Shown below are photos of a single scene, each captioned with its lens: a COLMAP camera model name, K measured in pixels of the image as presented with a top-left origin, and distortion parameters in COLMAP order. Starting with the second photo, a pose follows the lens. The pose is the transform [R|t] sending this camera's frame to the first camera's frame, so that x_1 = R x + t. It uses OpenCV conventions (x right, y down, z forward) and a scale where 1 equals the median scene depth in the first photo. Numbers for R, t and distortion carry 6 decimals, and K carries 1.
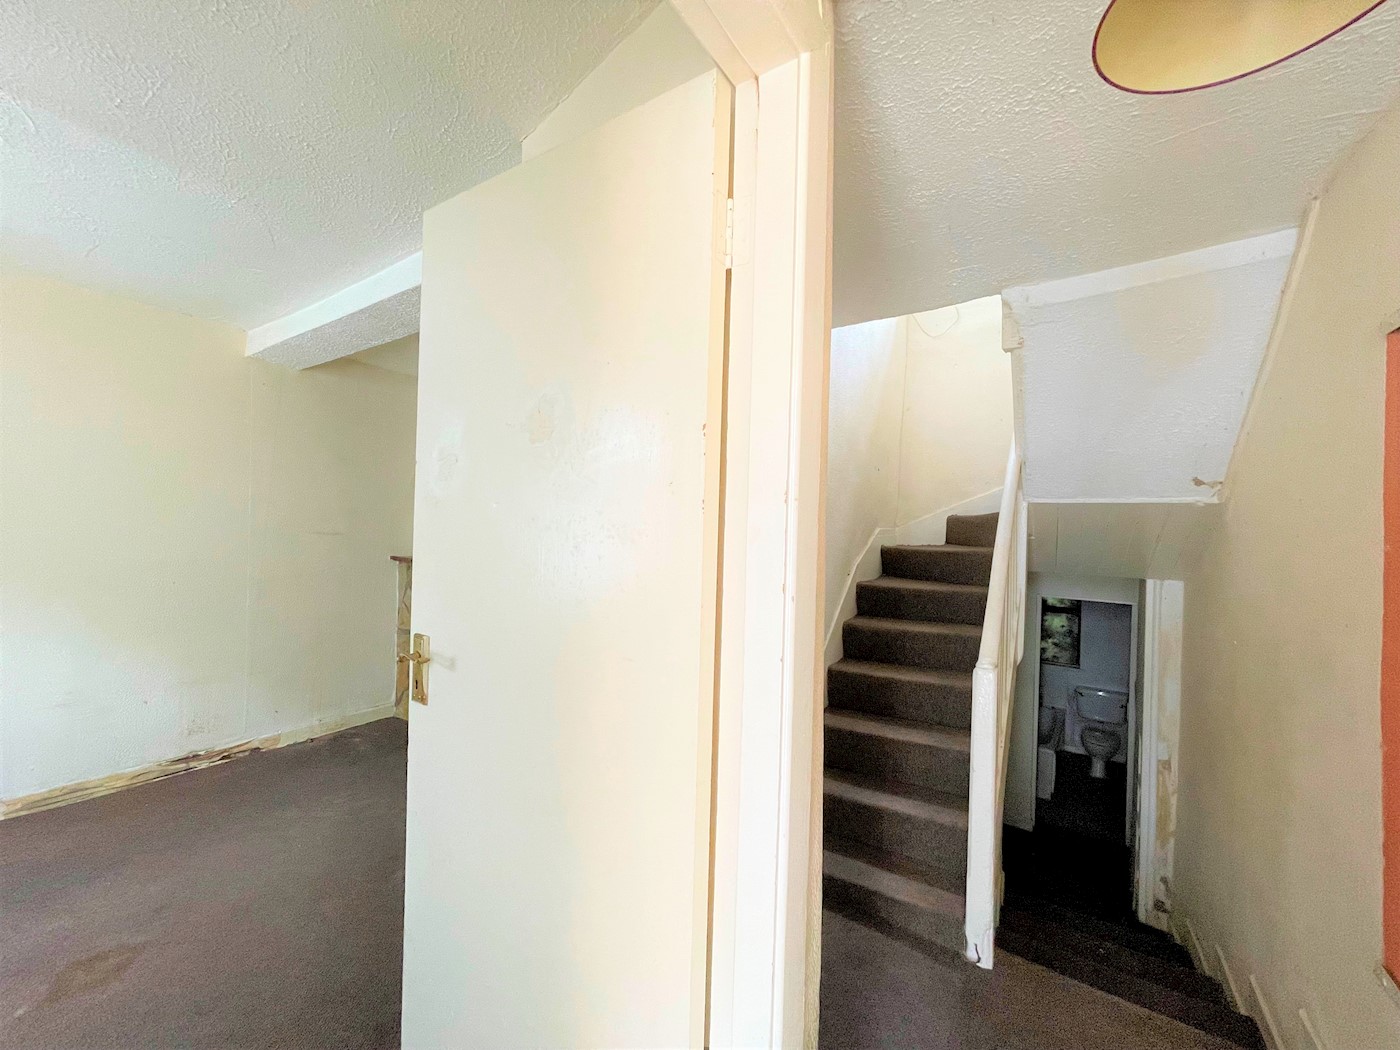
lens RADIAL K [[566.2, 0, 700.0], [0, 566.2, 525.0], [0, 0, 1]] dist [0.001650, 0.000042]
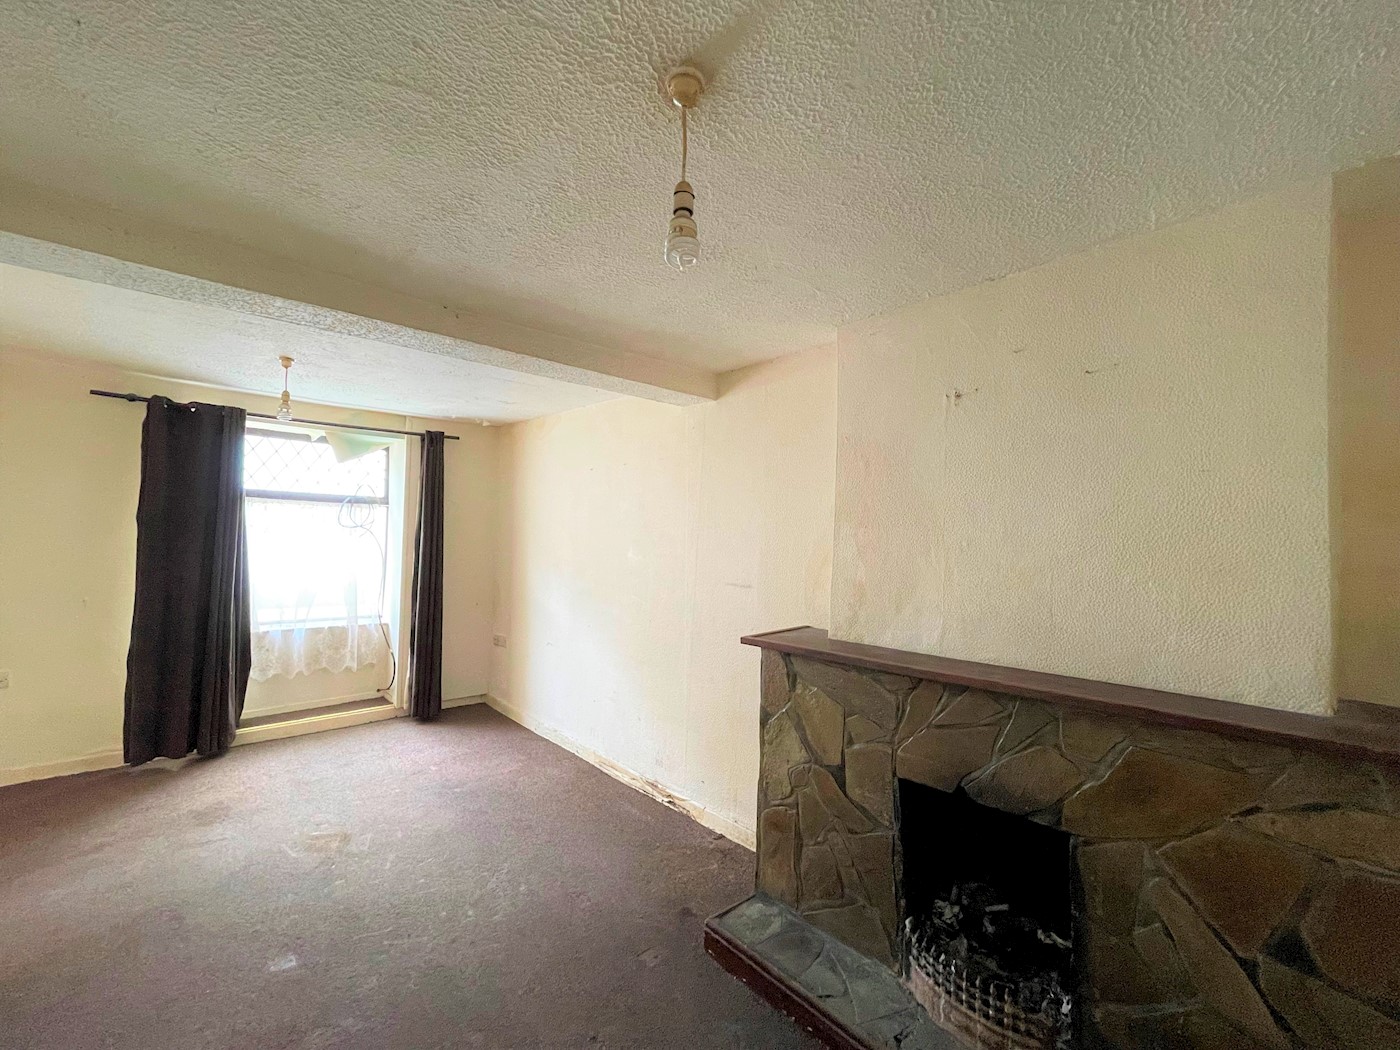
lens RADIAL K [[573.5, 0, 700.0], [0, 573.5, 525.0], [0, 0, 1]] dist [-0.003267, -0.000018]
pose [[-0.225917, -0.071495, -0.971519, 0.174128], [-0.032476, 0.997302, -0.065840, -0.016497], [0.973605, 0.016677, -0.227629, 1.277301]]
